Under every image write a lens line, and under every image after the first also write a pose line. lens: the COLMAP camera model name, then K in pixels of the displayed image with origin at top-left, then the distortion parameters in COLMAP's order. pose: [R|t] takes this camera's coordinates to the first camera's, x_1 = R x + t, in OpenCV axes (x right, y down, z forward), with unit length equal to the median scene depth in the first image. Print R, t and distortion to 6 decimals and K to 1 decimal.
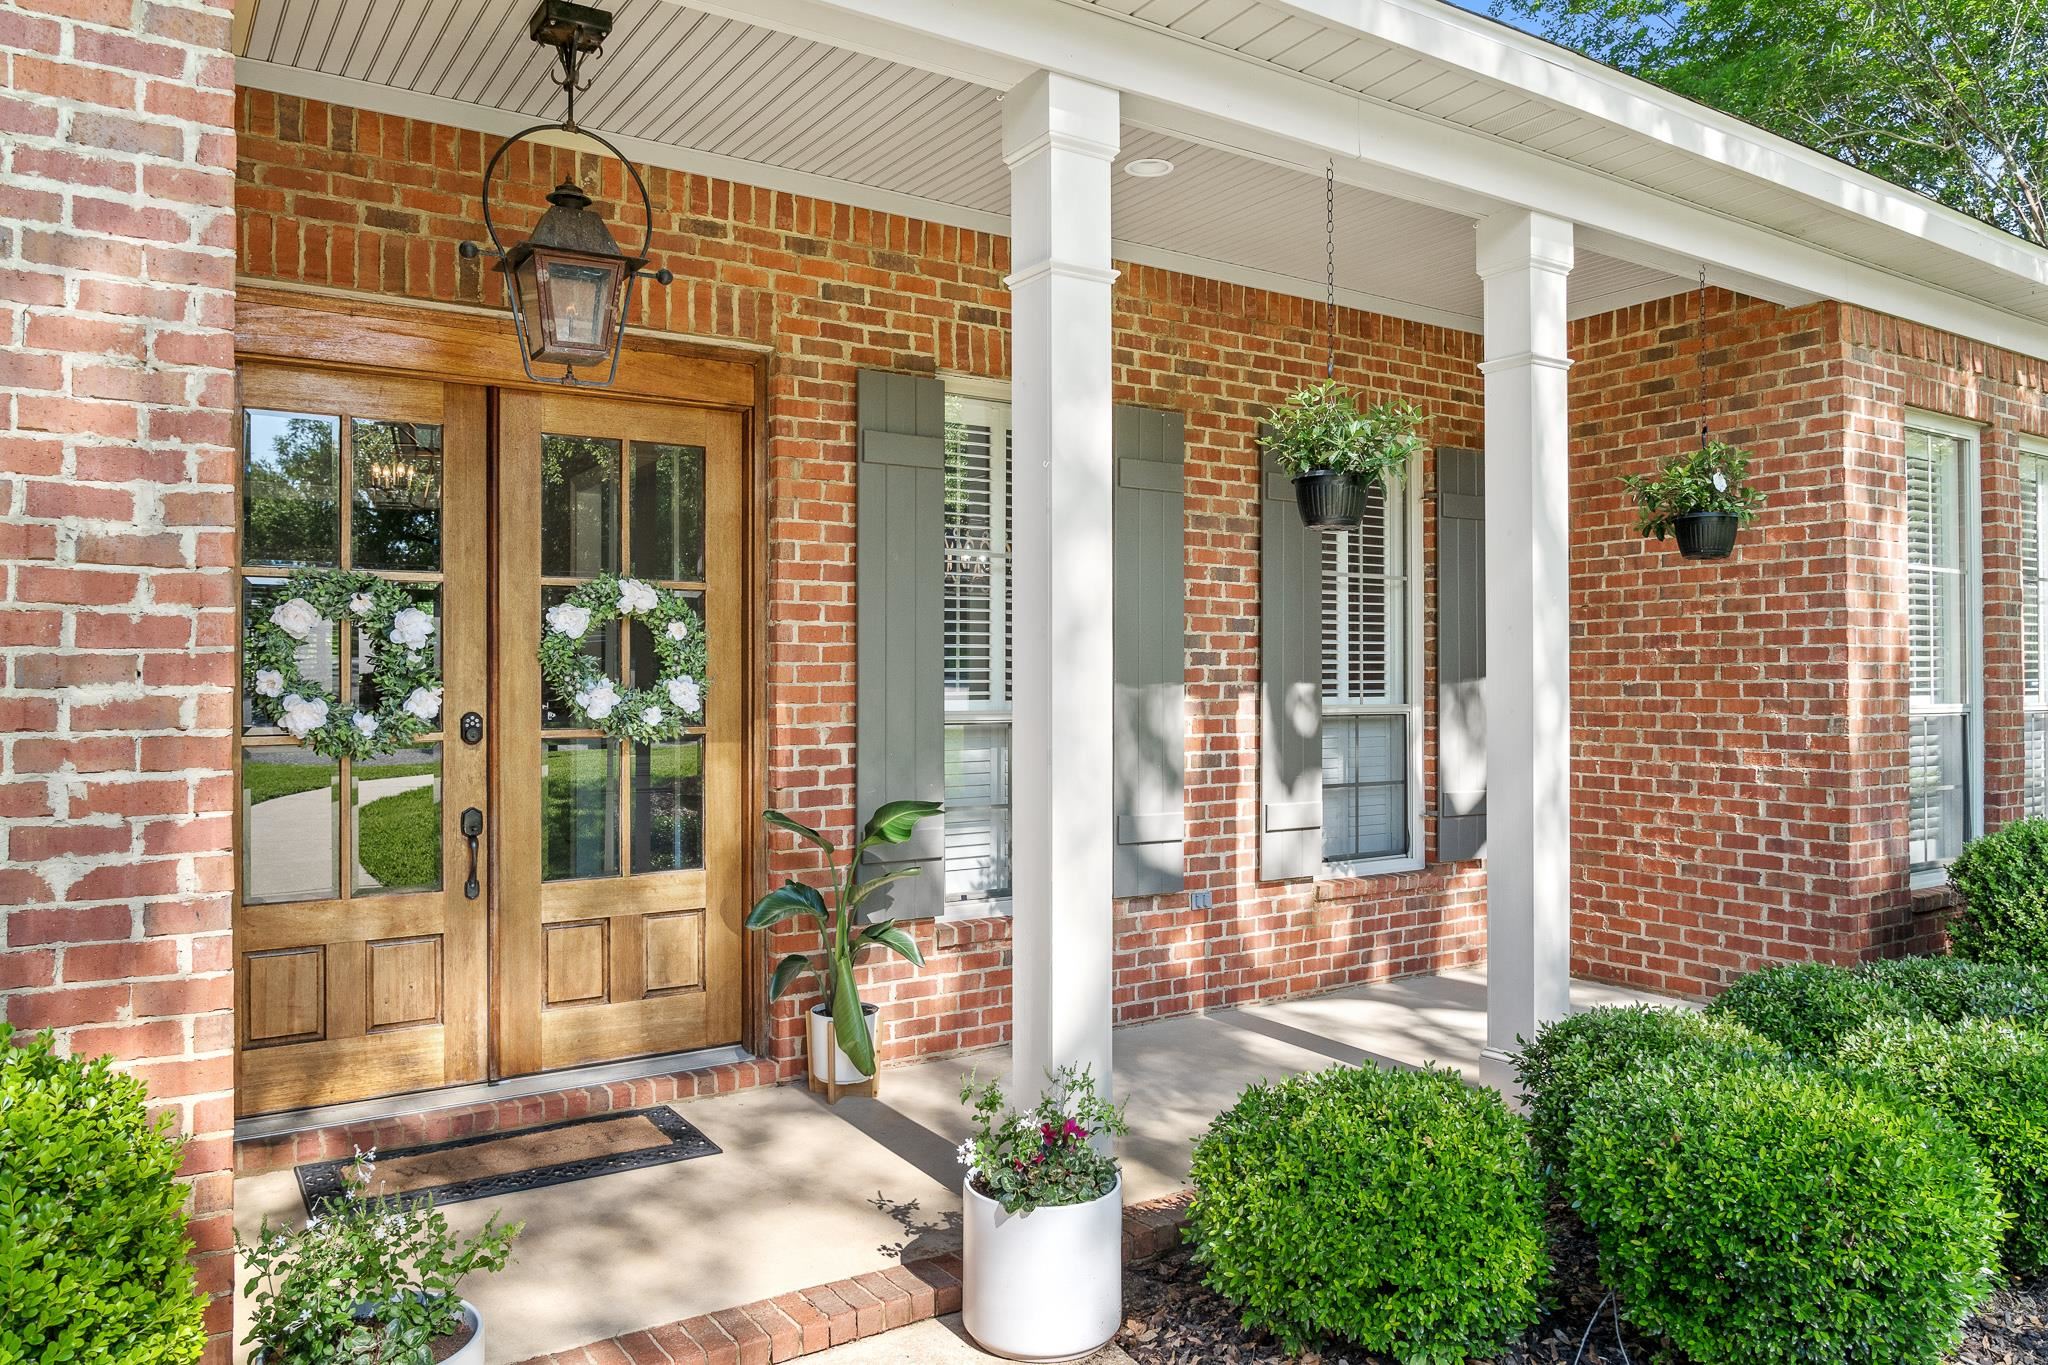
lens RADIAL K [[1398.7, 0, 1028.8], [0, 1398.7, 682.6], [0, 0, 1]] dist [-0.007486, 0.000088]
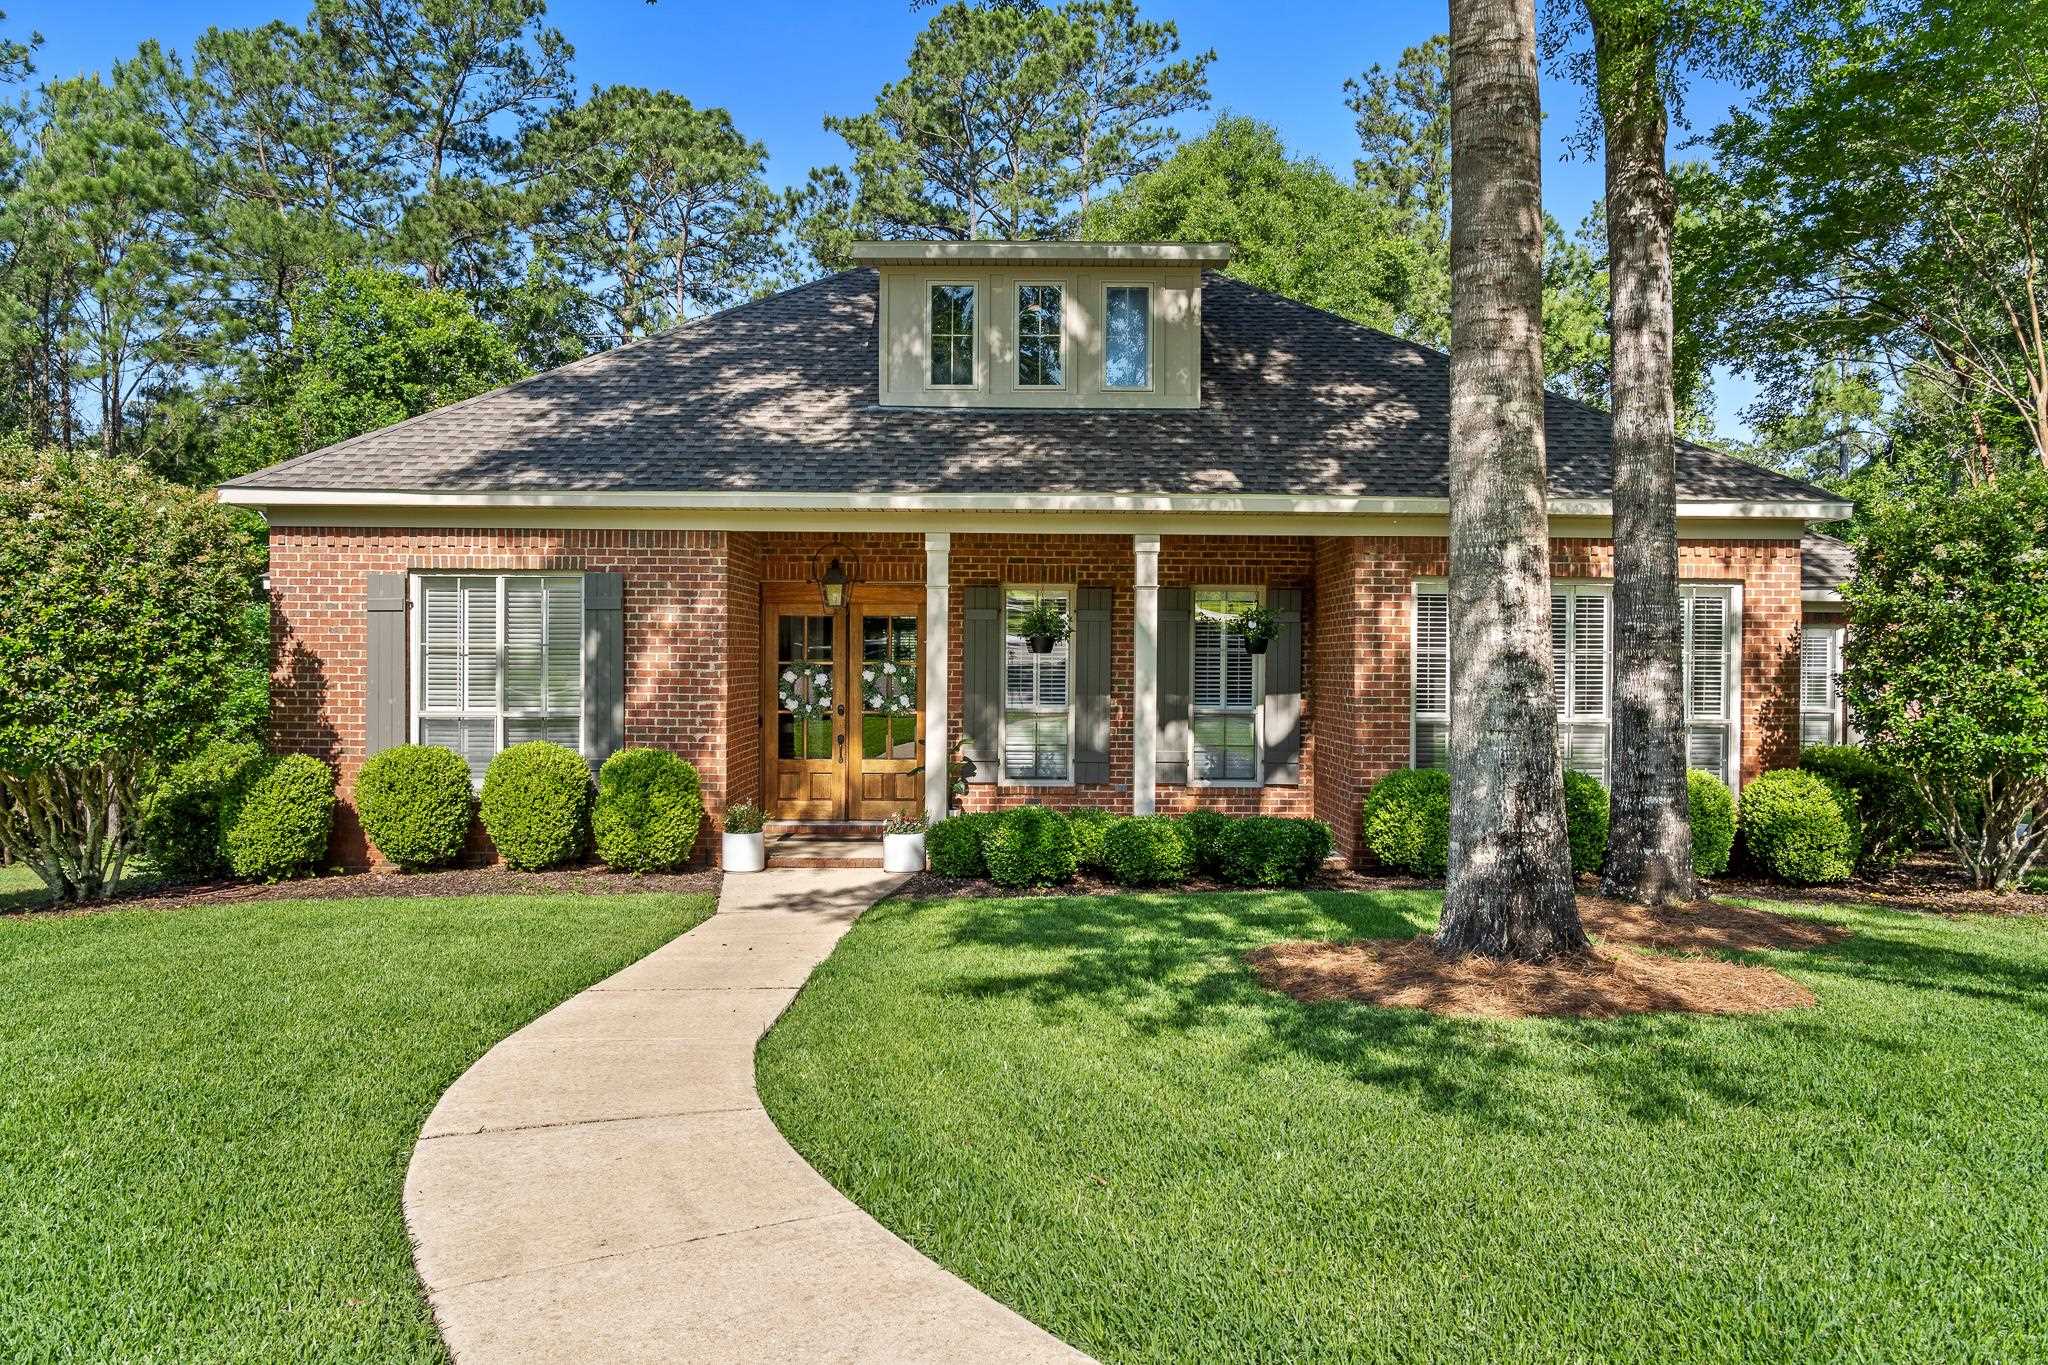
lens RADIAL K [[1398.7, 0, 1019.1], [0, 1398.7, 686.9], [0, 0, 1]] dist [-0.007486, 0.000088]
pose [[0.838398, 0.016974, -0.544794, 1.682321], [-0.007336, 0.999776, 0.019860, -0.086336], [0.545009, -0.012654, 0.838334, -1.455458]]
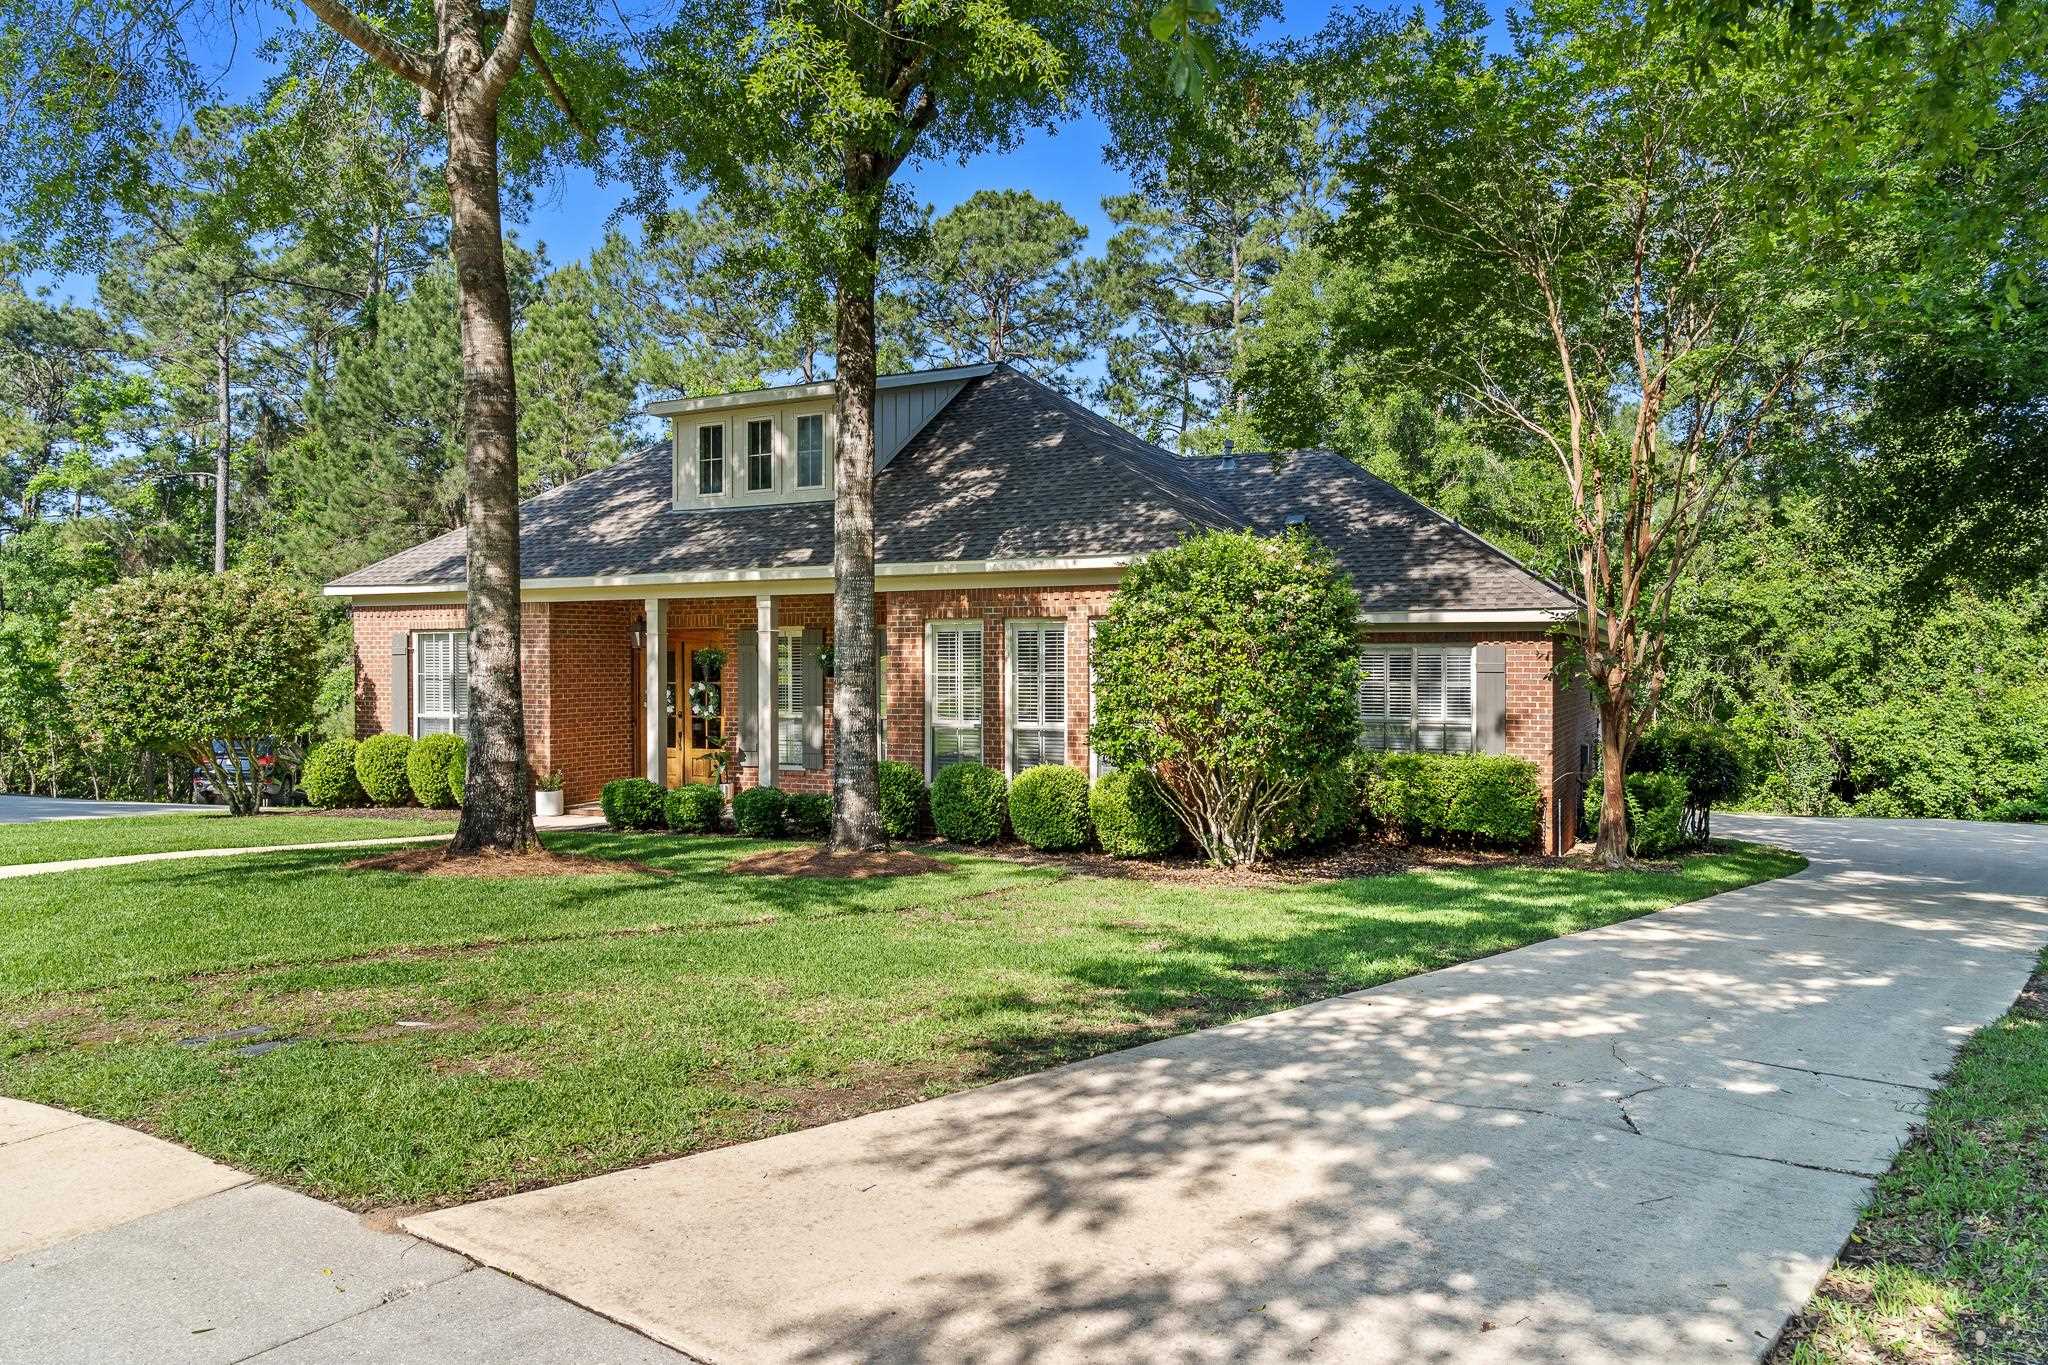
lens RADIAL K [[1398.7, 0, 1029.5], [0, 1398.7, 673.7], [0, 0, 1]] dist [-0.007486, 0.000088]
pose [[0.492945, 0.007164, -0.870031, 4.282544], [0.002899, 0.999947, 0.009876, -0.148958], [0.870056, -0.007391, 0.492898, -0.295488]]
